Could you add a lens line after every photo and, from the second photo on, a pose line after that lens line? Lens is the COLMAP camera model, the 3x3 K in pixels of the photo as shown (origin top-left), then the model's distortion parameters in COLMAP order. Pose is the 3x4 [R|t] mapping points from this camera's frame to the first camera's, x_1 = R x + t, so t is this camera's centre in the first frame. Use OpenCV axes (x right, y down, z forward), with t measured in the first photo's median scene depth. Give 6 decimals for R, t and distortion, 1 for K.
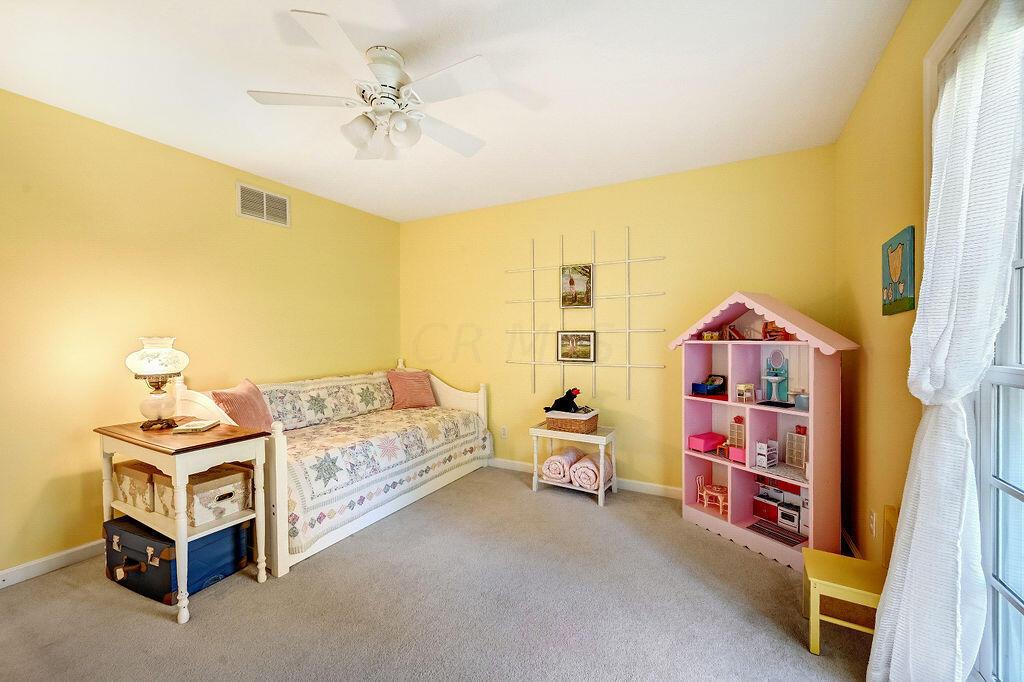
lens RADIAL K [[408.4, 0, 508.1], [0, 408.4, 337.7], [0, 0, 1]] dist [-0.003658, -0.000149]
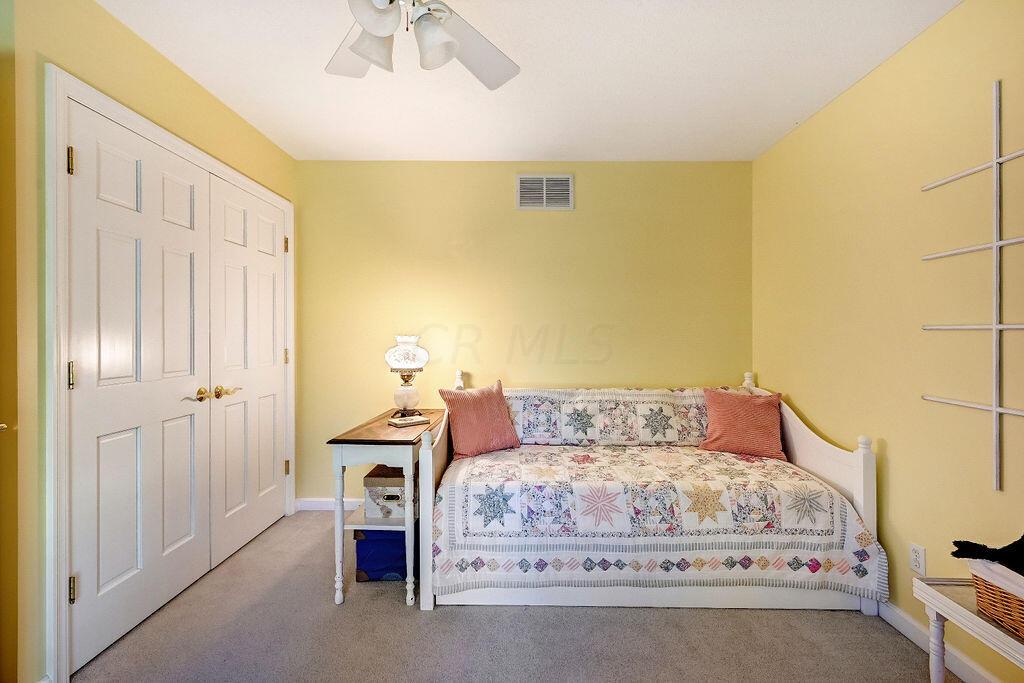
lens RADIAL K [[434.1, 0, 513.6], [0, 434.1, 343.0], [0, 0, 1]] dist [0.001102, 0.000018]
pose [[0.471603, 0.014078, -0.881699, 0.228873], [-0.009815, 0.999894, 0.010715, 0.002644], [0.881756, 0.003600, 0.471691, 0.487468]]
